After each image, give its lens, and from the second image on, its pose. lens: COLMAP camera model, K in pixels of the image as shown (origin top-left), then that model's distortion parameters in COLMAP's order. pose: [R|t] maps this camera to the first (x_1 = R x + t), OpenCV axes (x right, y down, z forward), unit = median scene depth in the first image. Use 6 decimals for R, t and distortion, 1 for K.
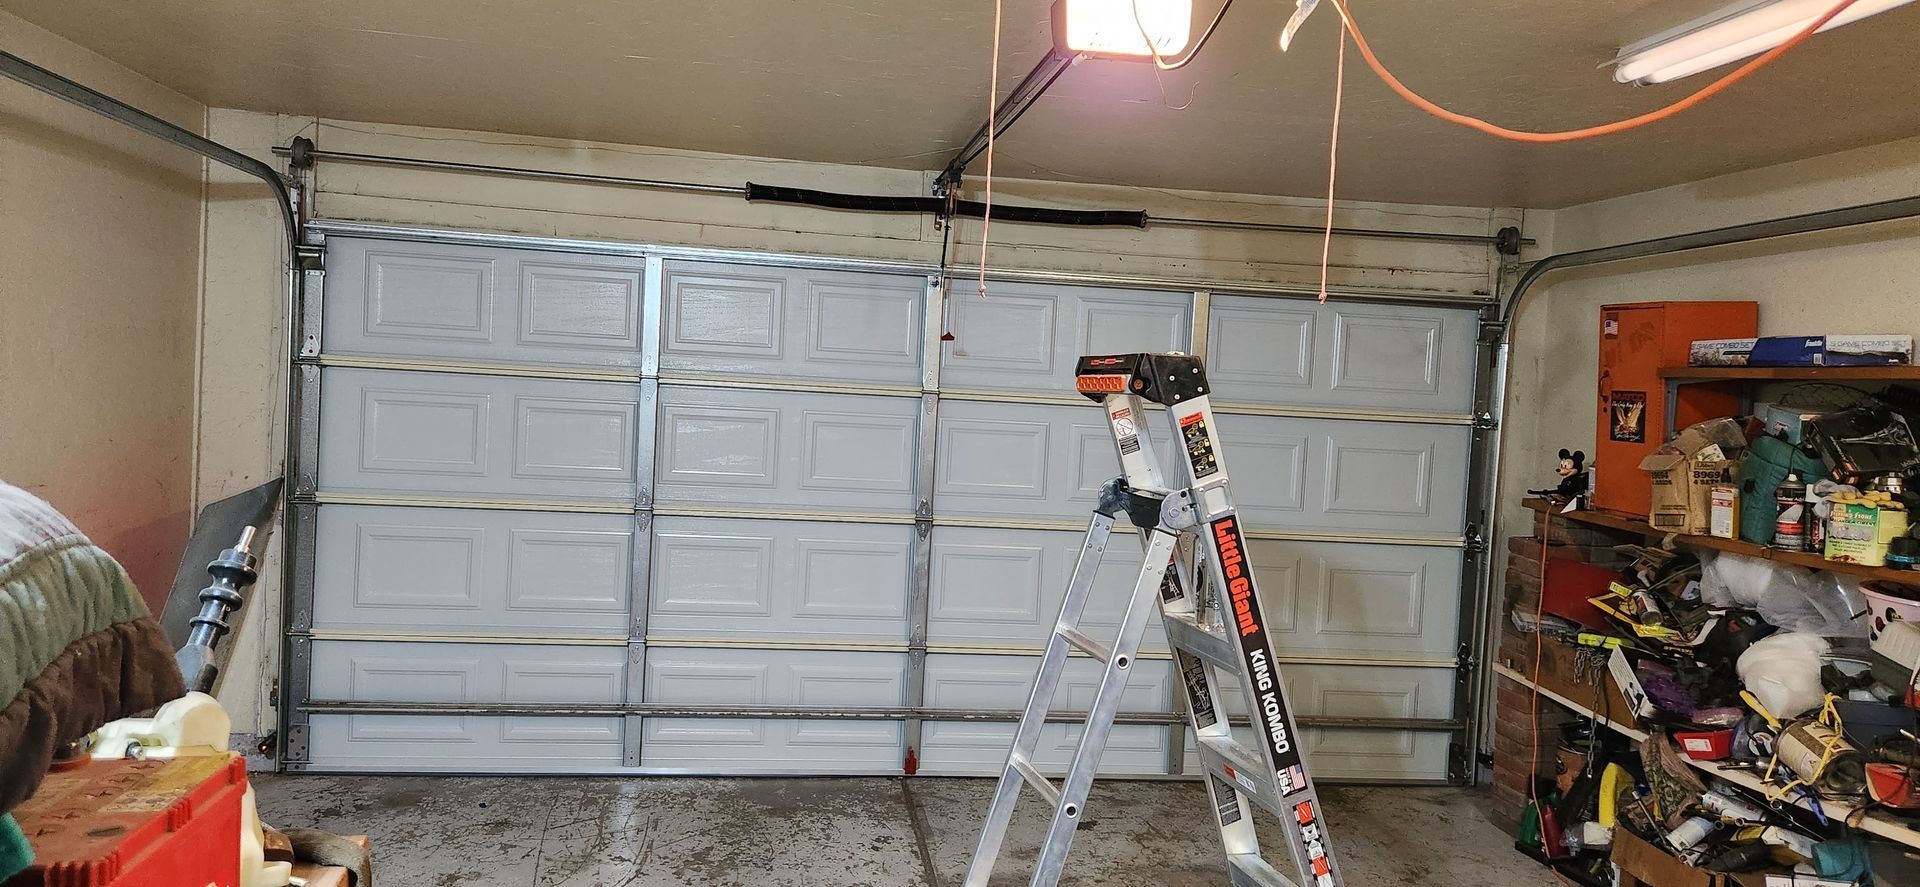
lens RADIAL K [[1263.2, 0, 960.0], [0, 1263.2, 443.5], [0, 0, 1]] dist [0.105303, -0.079844]
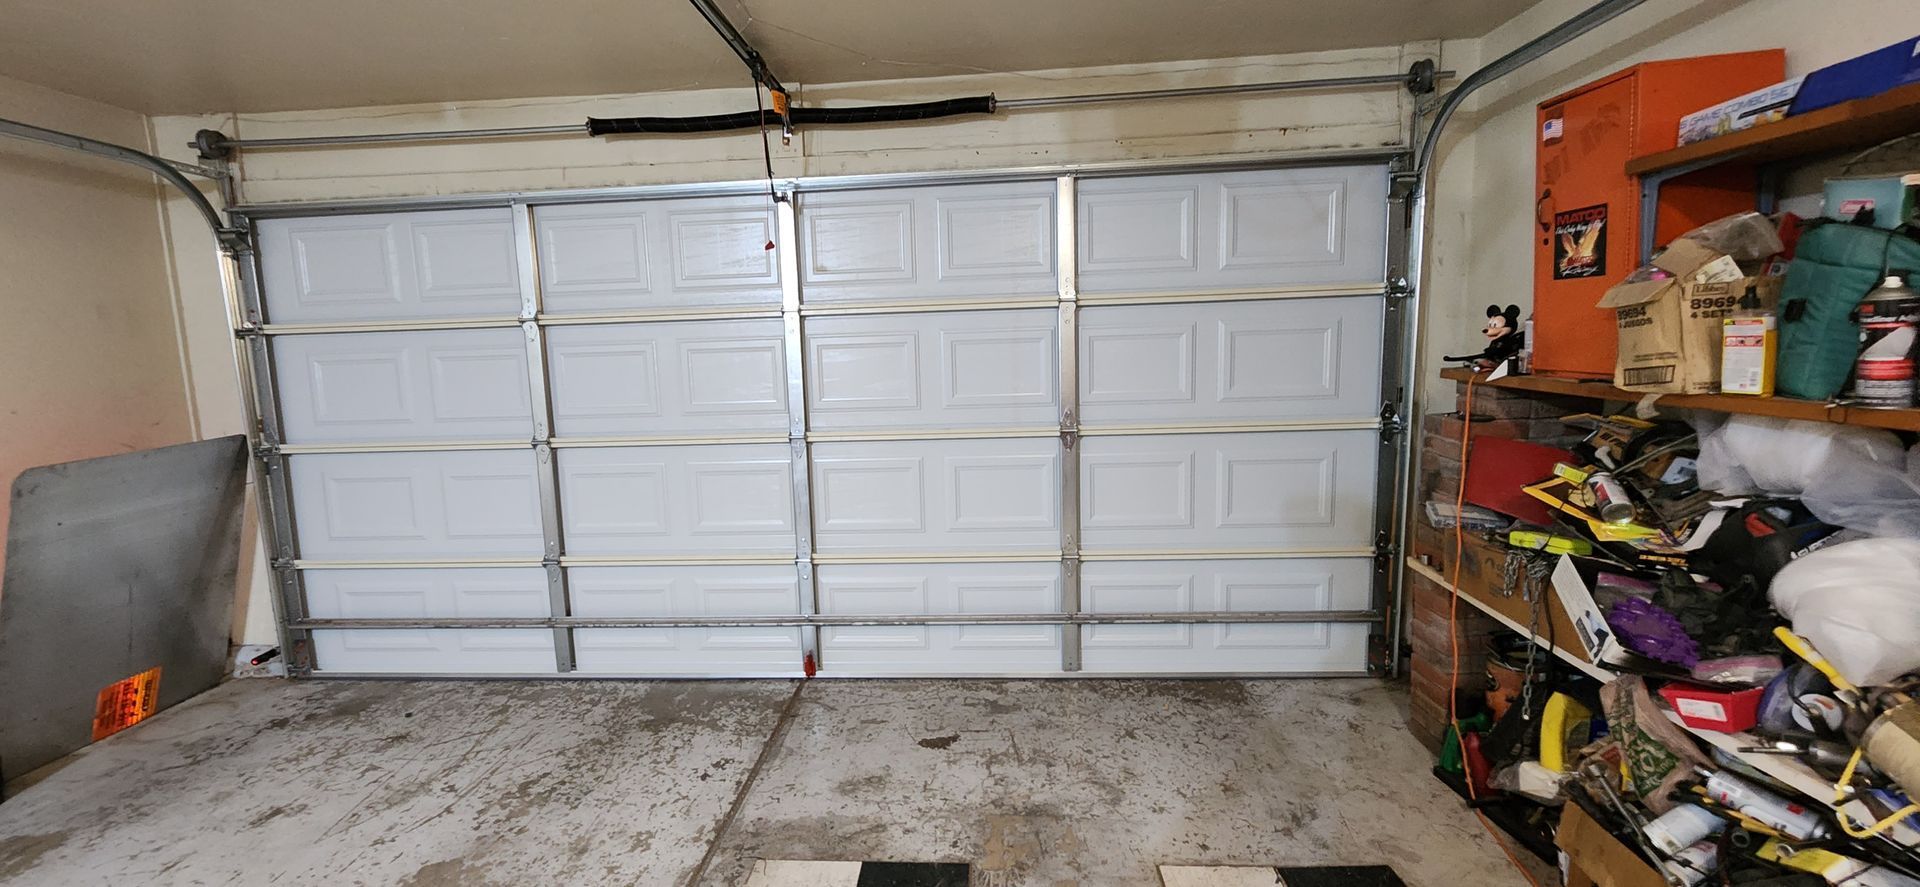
lens RADIAL K [[774.0, 0, 931.2], [0, 774.0, 450.4], [0, 0, 1]] dist [0.019776, -0.011792]
pose [[0.975218, -0.057291, -0.213699, 0.243262], [0.075355, 0.994152, 0.077356, 0.035343], [0.208017, -0.091542, 0.973832, 0.475904]]
